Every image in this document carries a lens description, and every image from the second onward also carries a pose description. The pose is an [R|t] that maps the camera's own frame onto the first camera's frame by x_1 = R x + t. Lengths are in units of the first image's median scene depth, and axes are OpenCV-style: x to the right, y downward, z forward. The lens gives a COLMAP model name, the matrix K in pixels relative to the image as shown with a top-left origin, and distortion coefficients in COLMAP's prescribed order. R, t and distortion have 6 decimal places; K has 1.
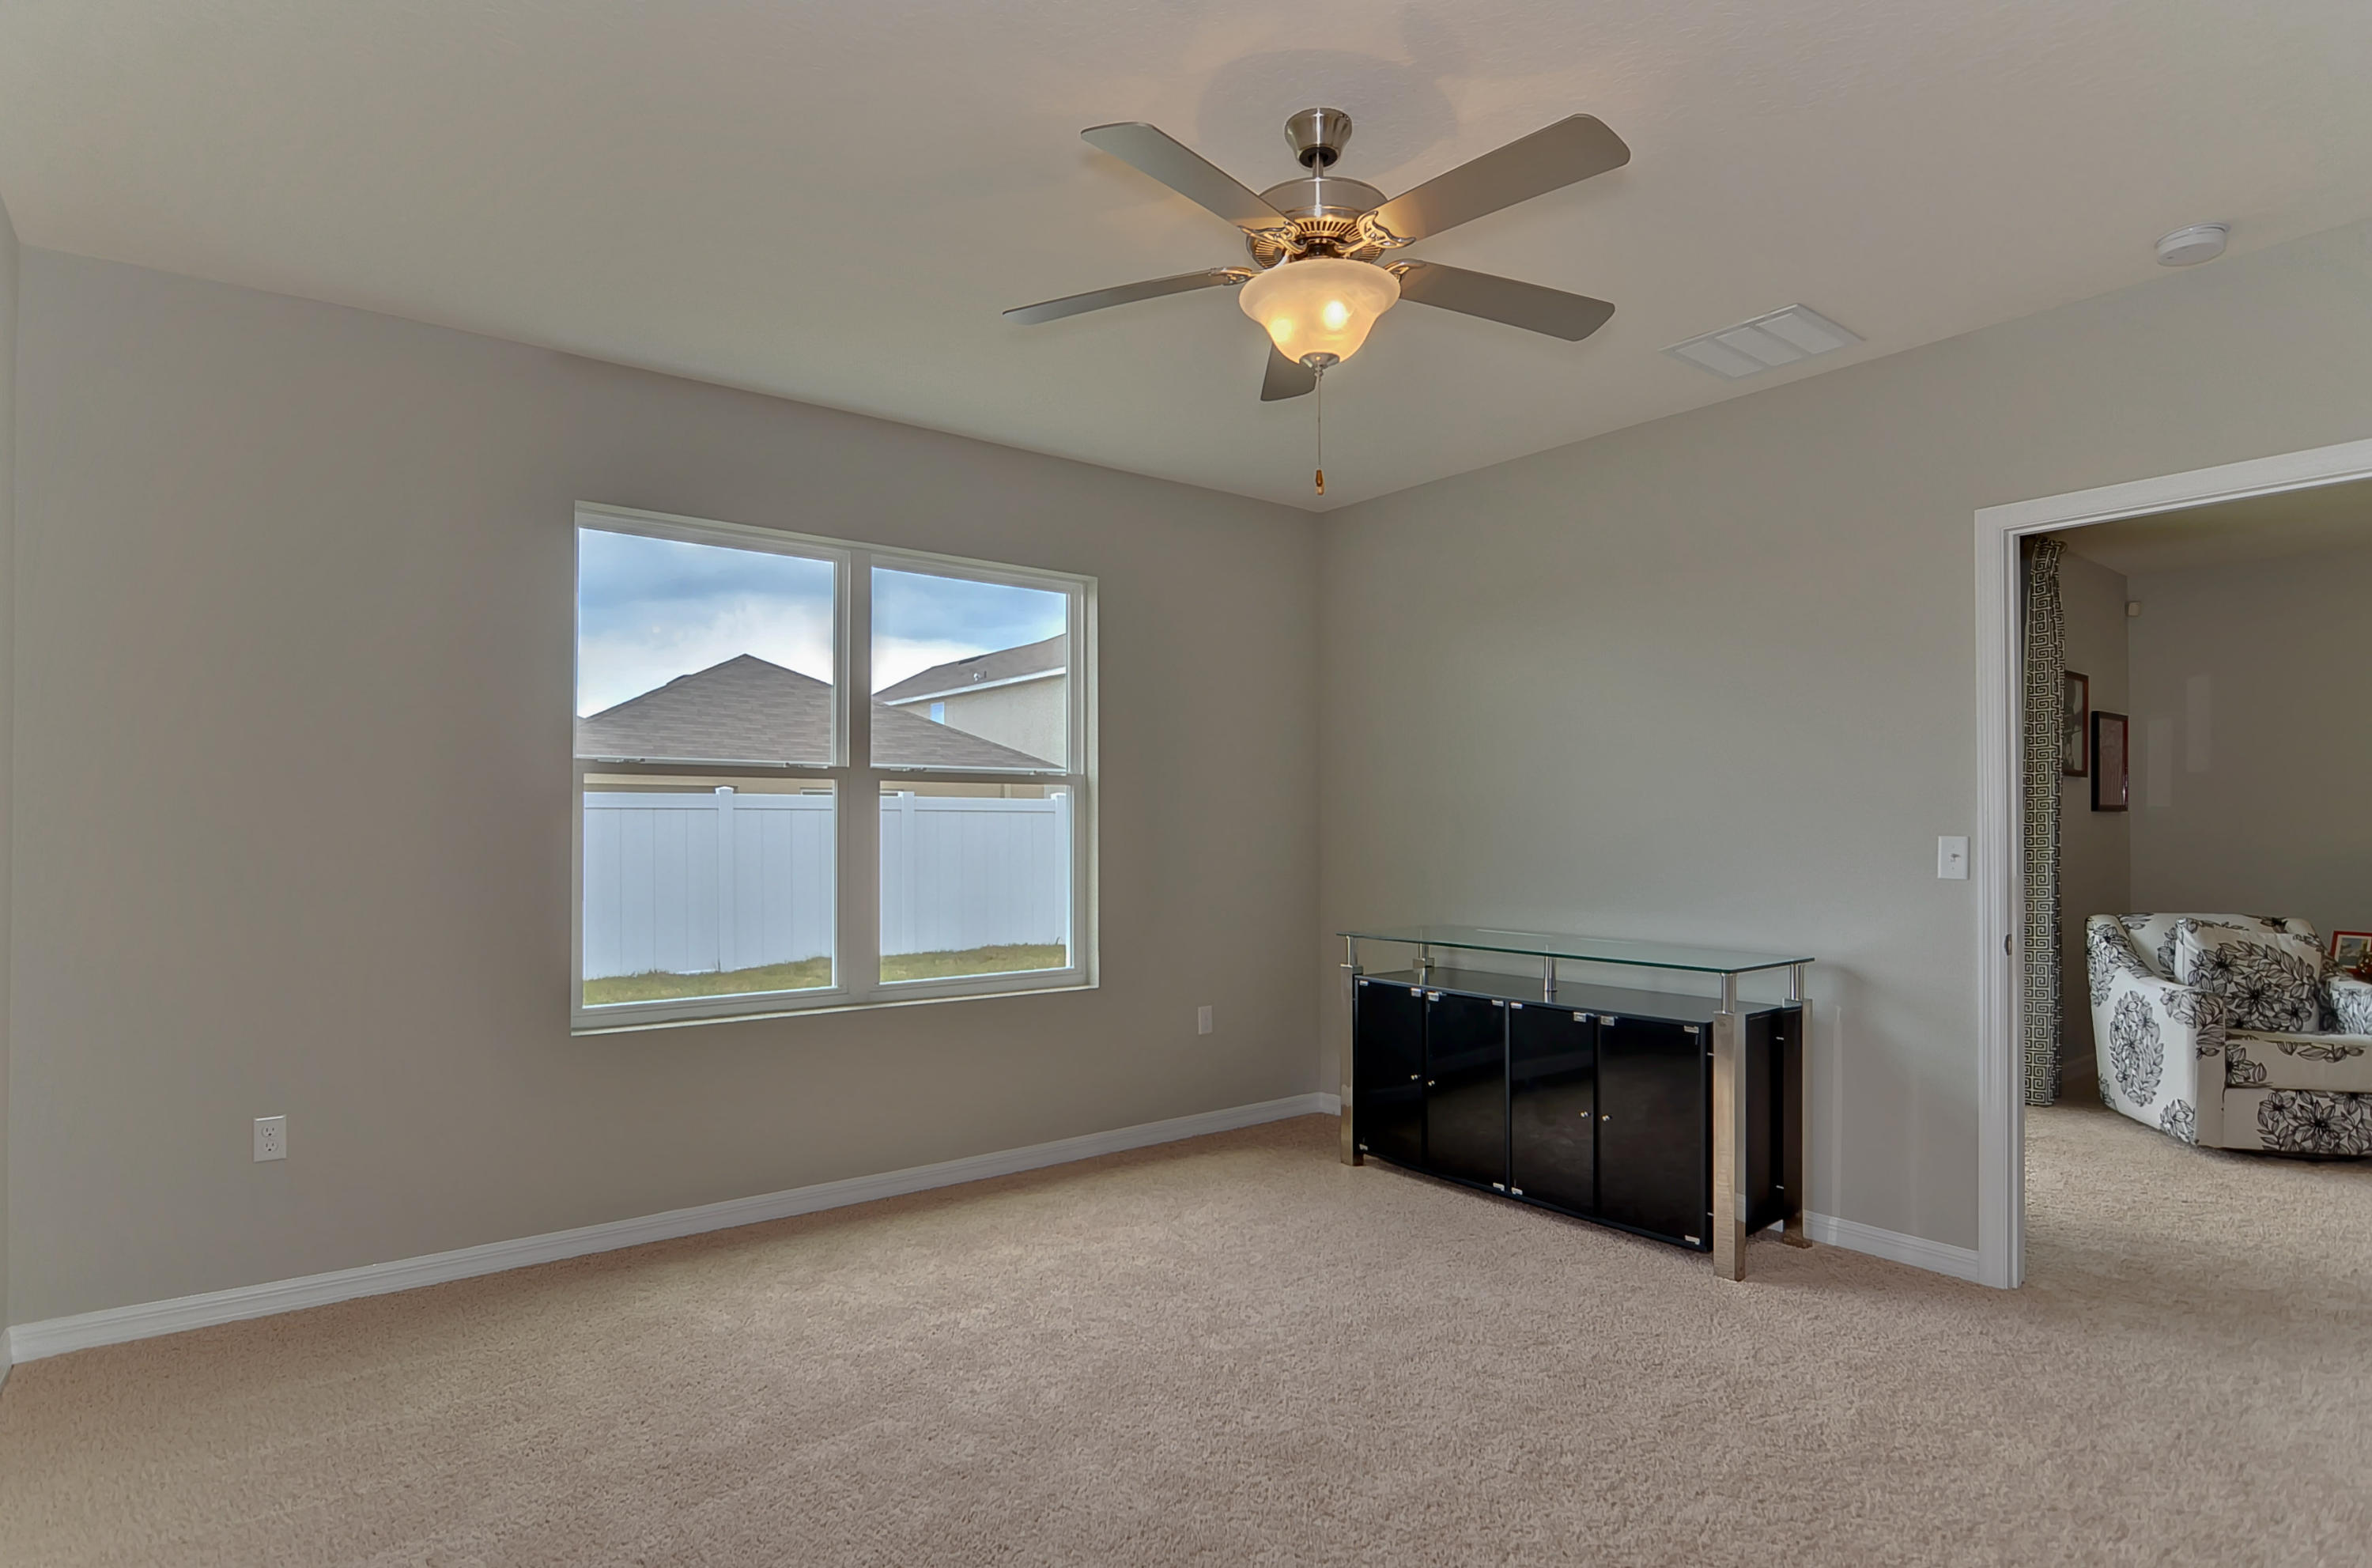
lens RADIAL K [[1218.8, 0, 1178.0], [0, 1218.8, 814.1], [0, 0, 1]] dist [-0.030048, 0.009129]
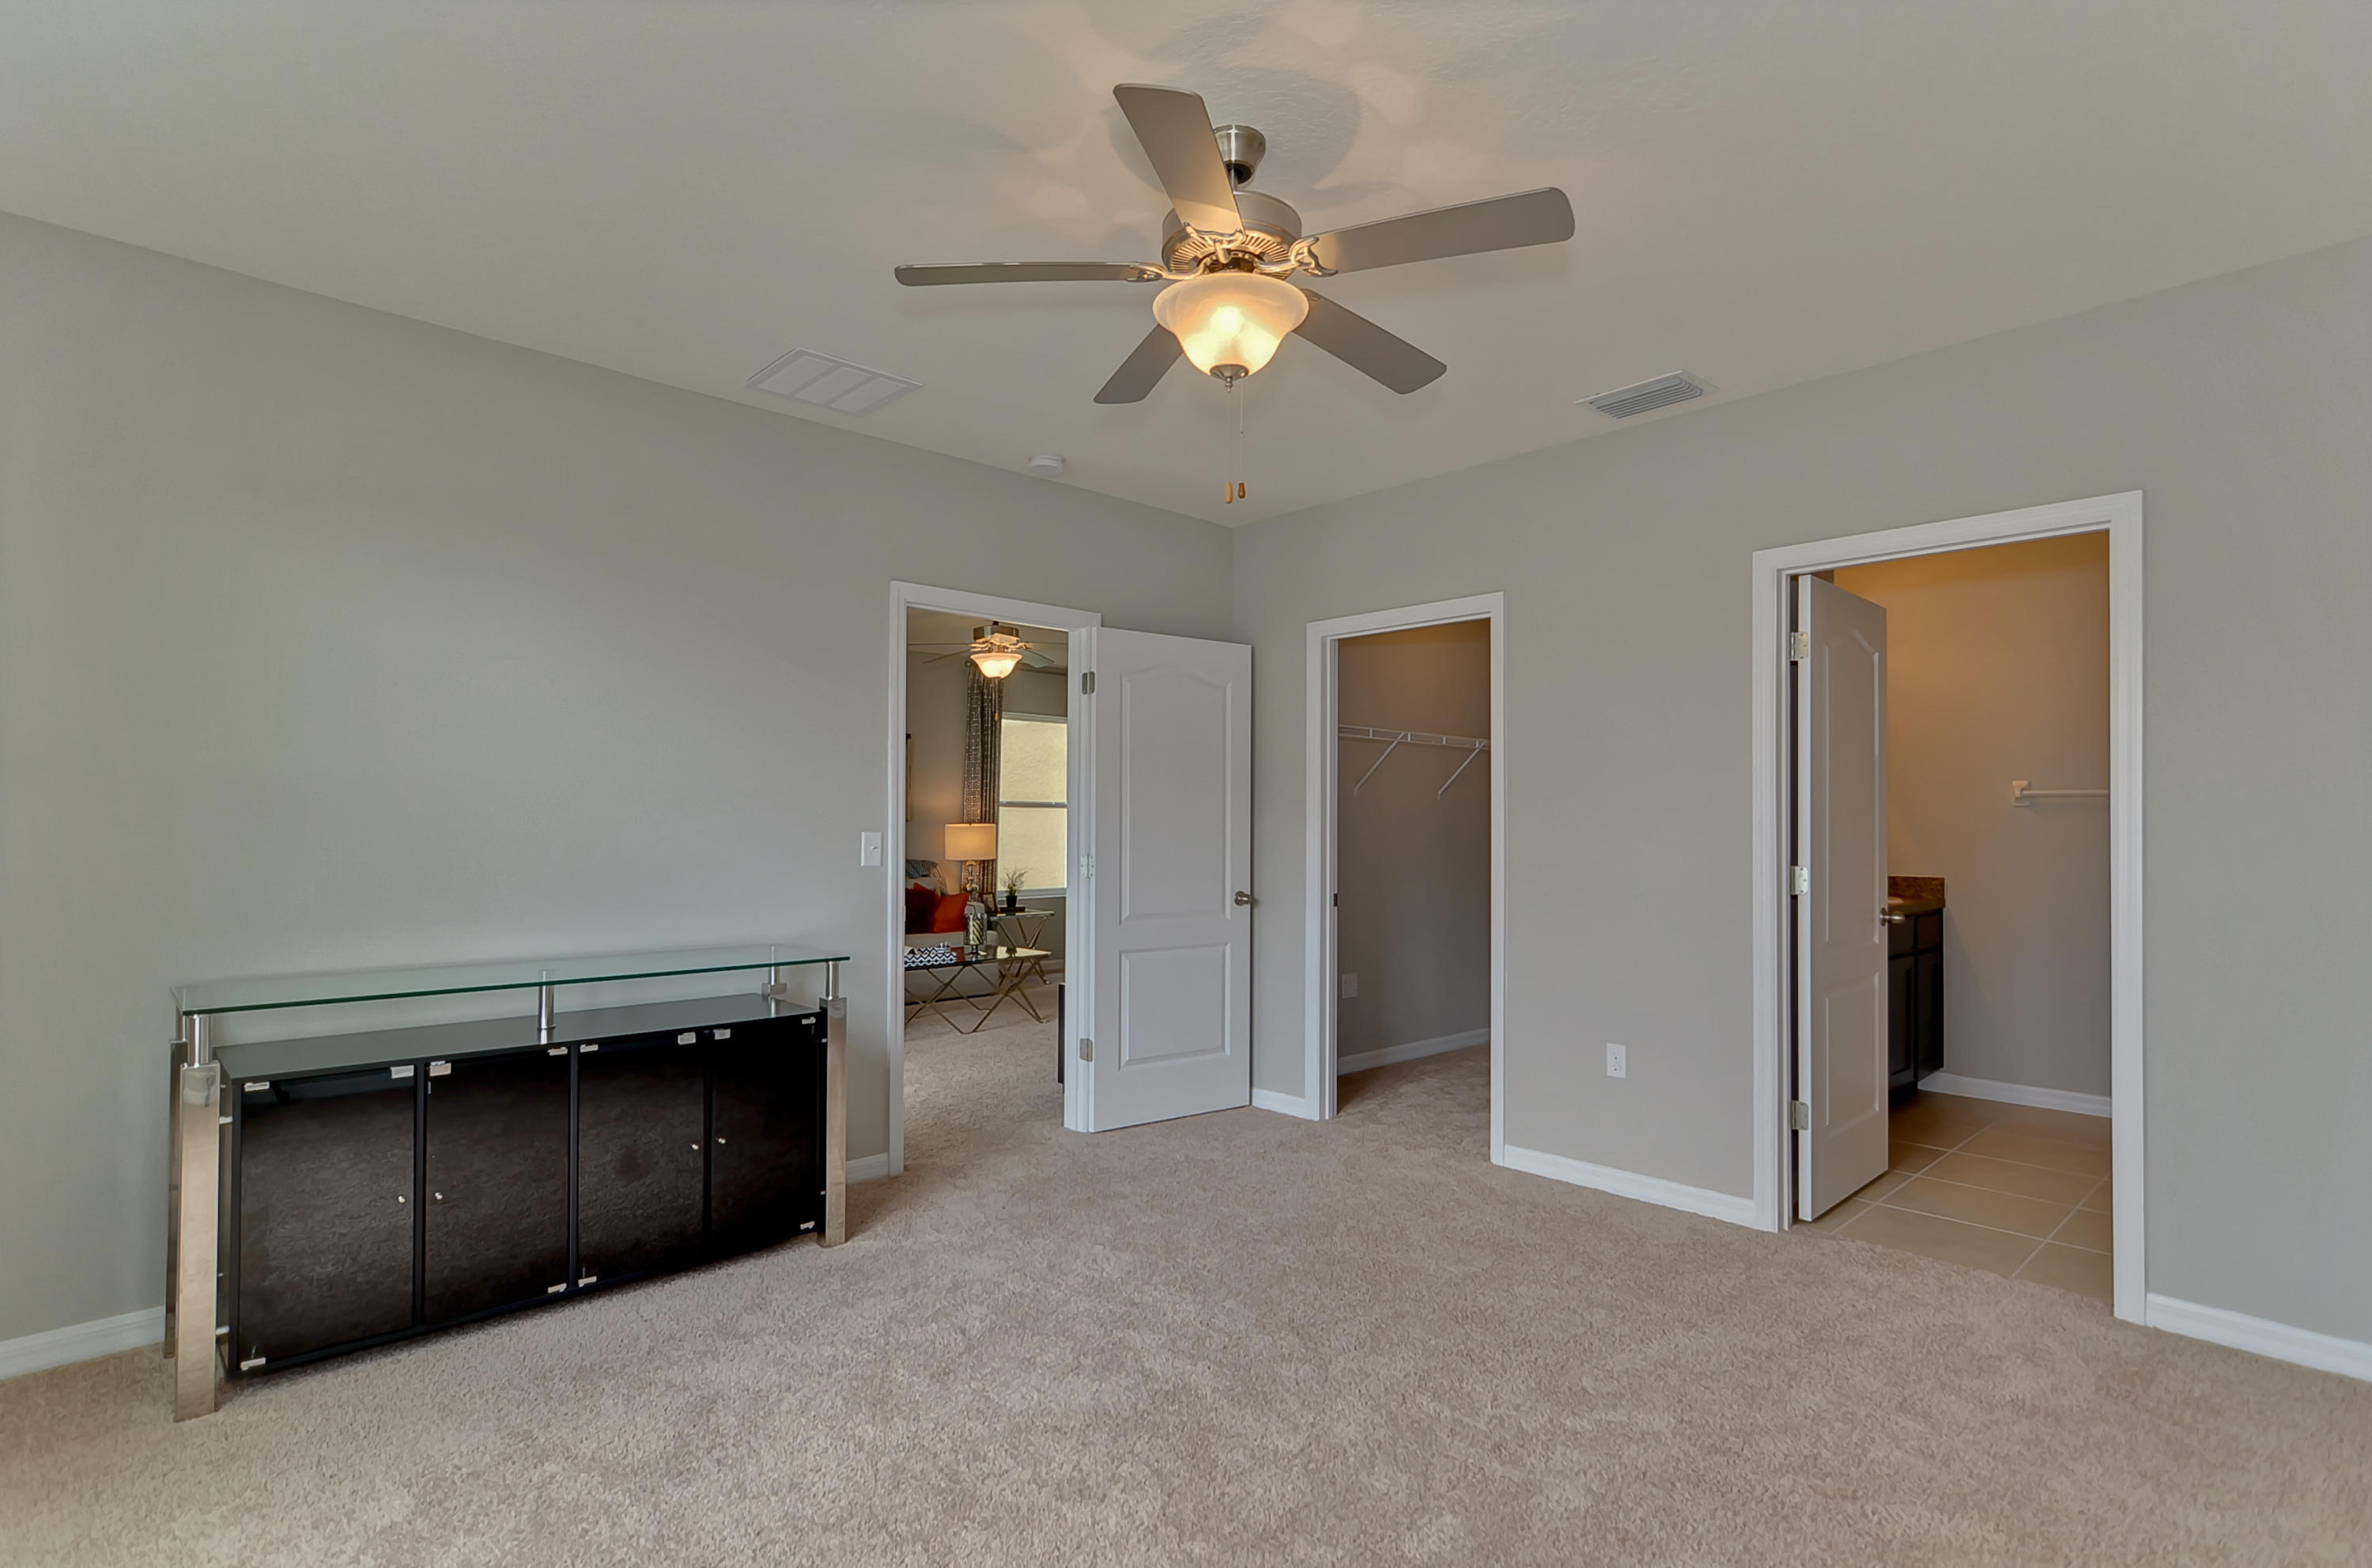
lens RADIAL K [[1155.7, 0, 1186.6], [0, 1155.7, 815.8], [0, 0, 1]] dist [0.000074, 0.000100]
pose [[-0.101033, 0.008900, 0.994843, -0.417729], [-0.011936, 0.999877, -0.010157, 0.006506], [-0.994811, -0.012900, -0.100915, 0.553929]]
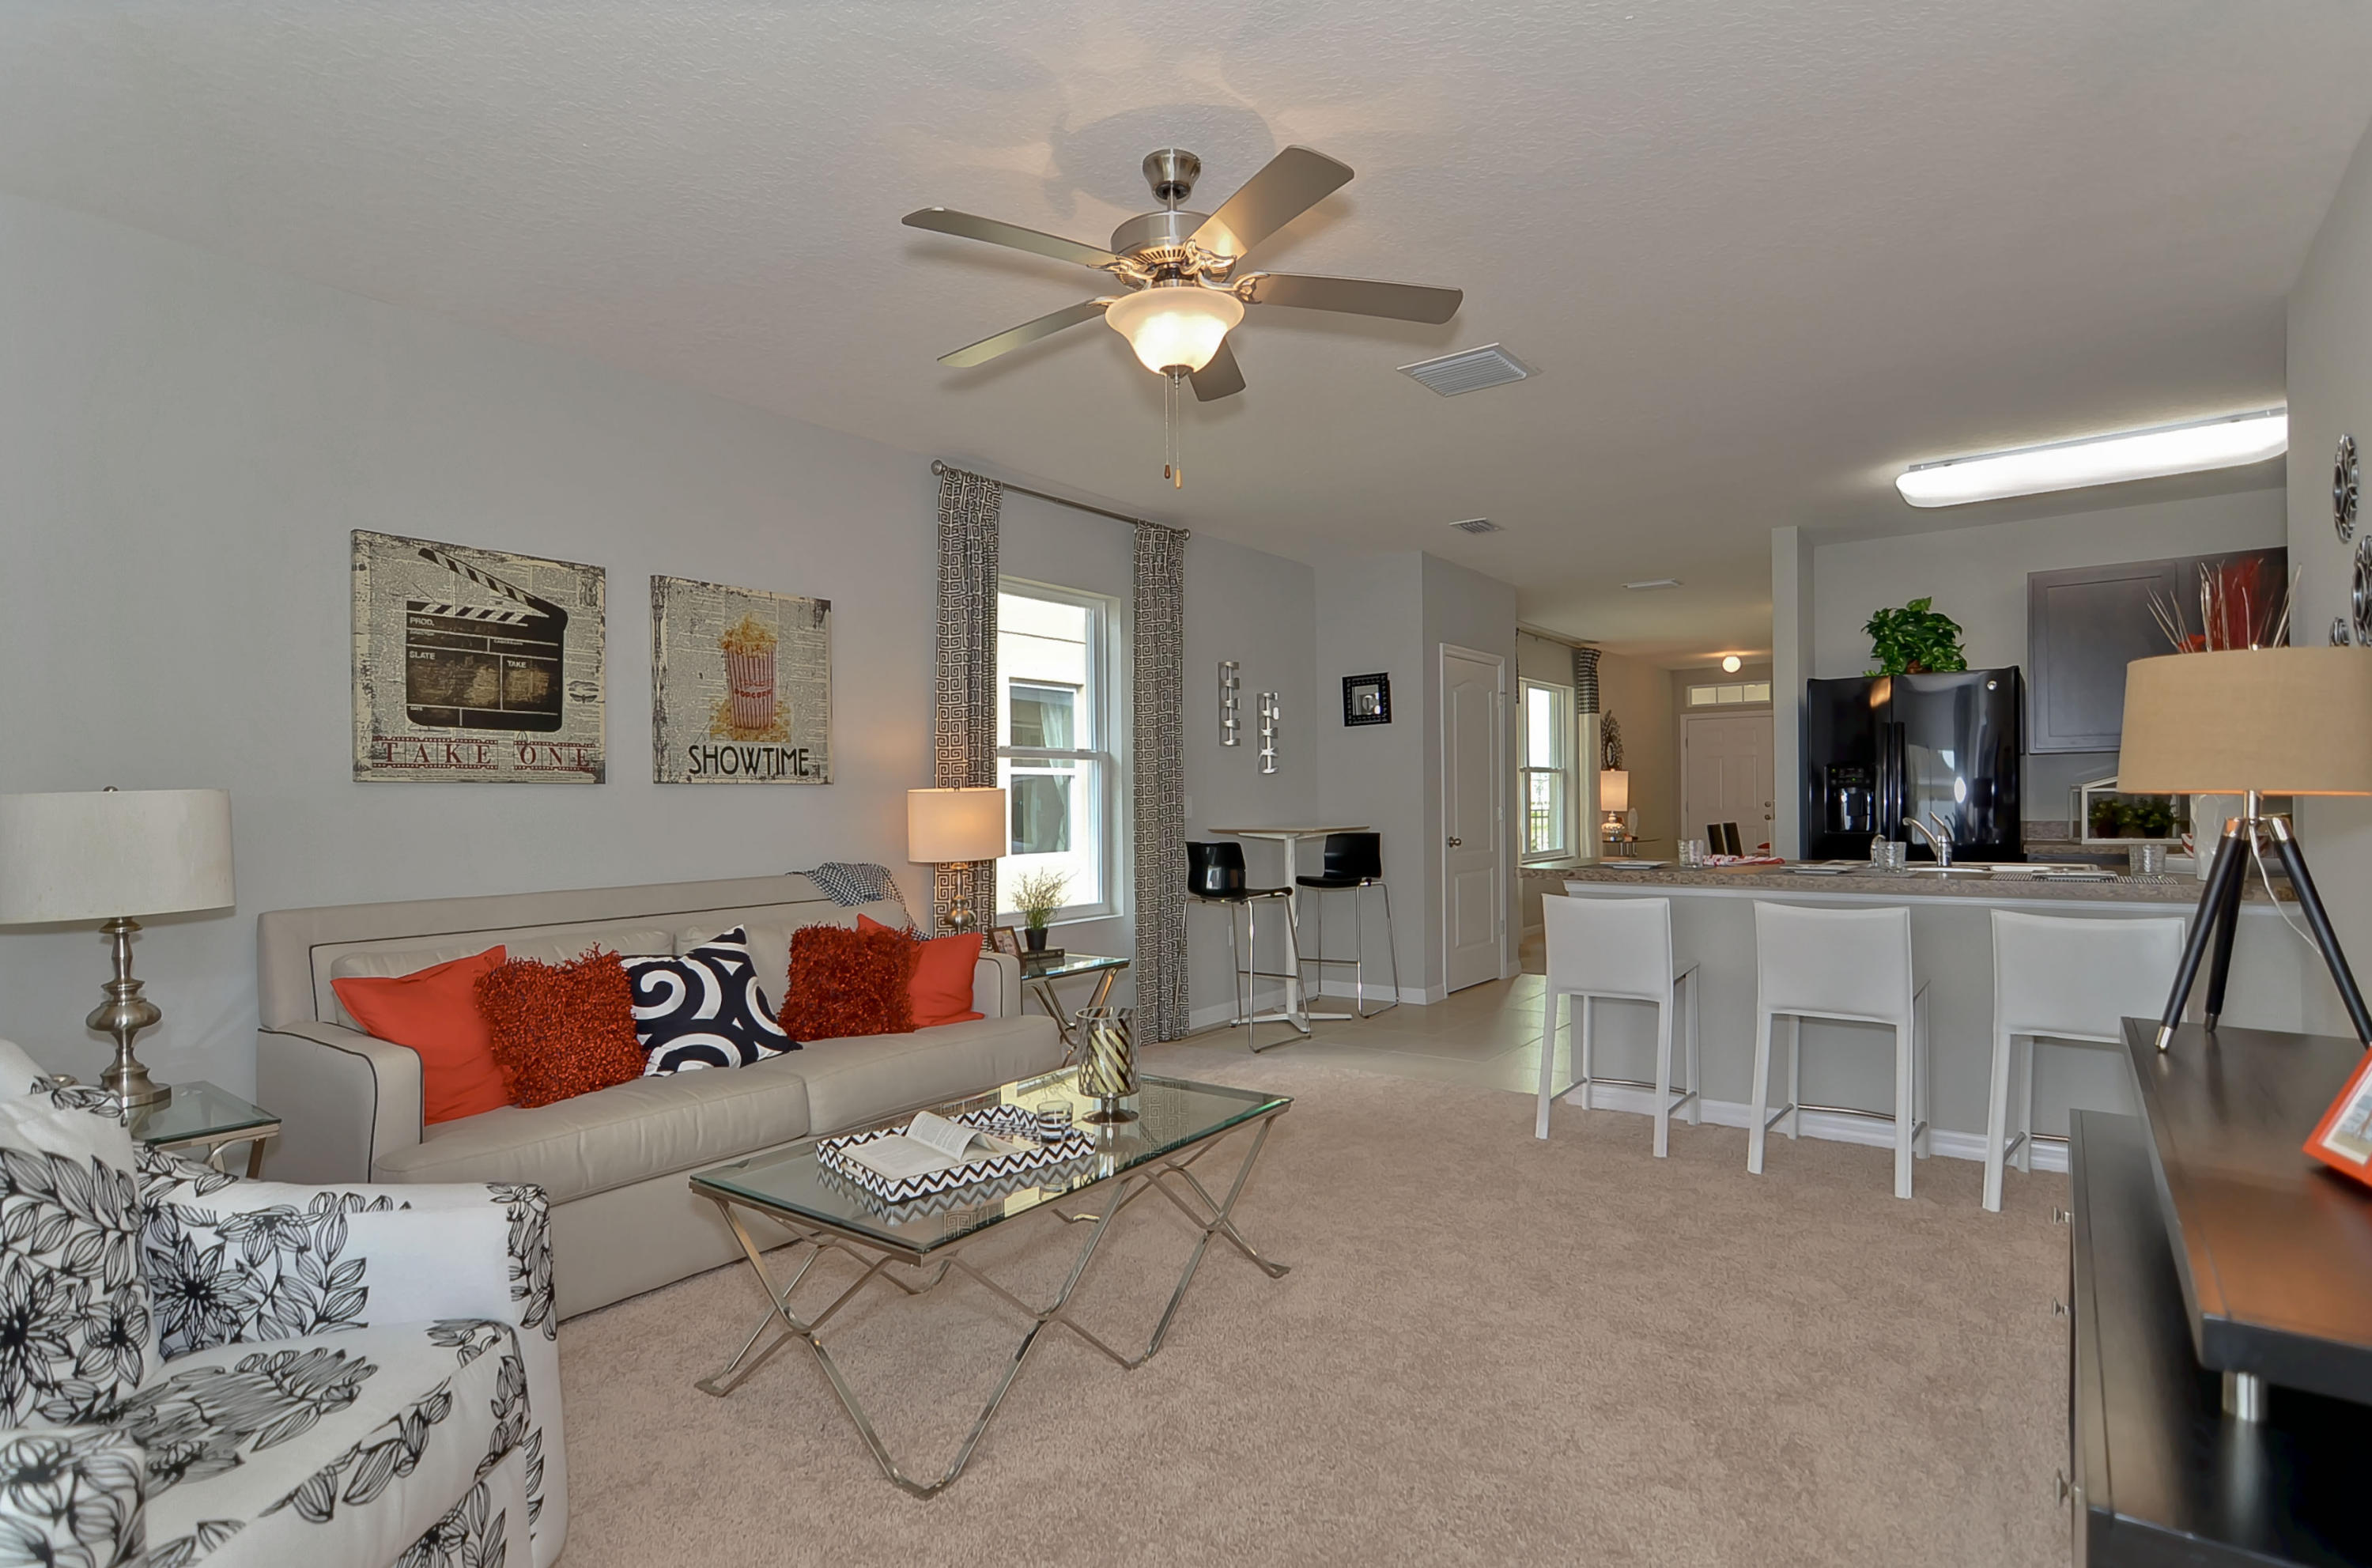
lens RADIAL K [[1195.1, 0, 1181.4], [0, 1195.1, 815.3], [0, 0, 1]] dist [-0.019939, 0.015419]
pose [[-0.259782, -0.006041, 0.965648, 0.535091], [0.004706, 0.999961, 0.007522, 0.021039], [-0.965656, 0.006499, -0.259744, 0.792610]]
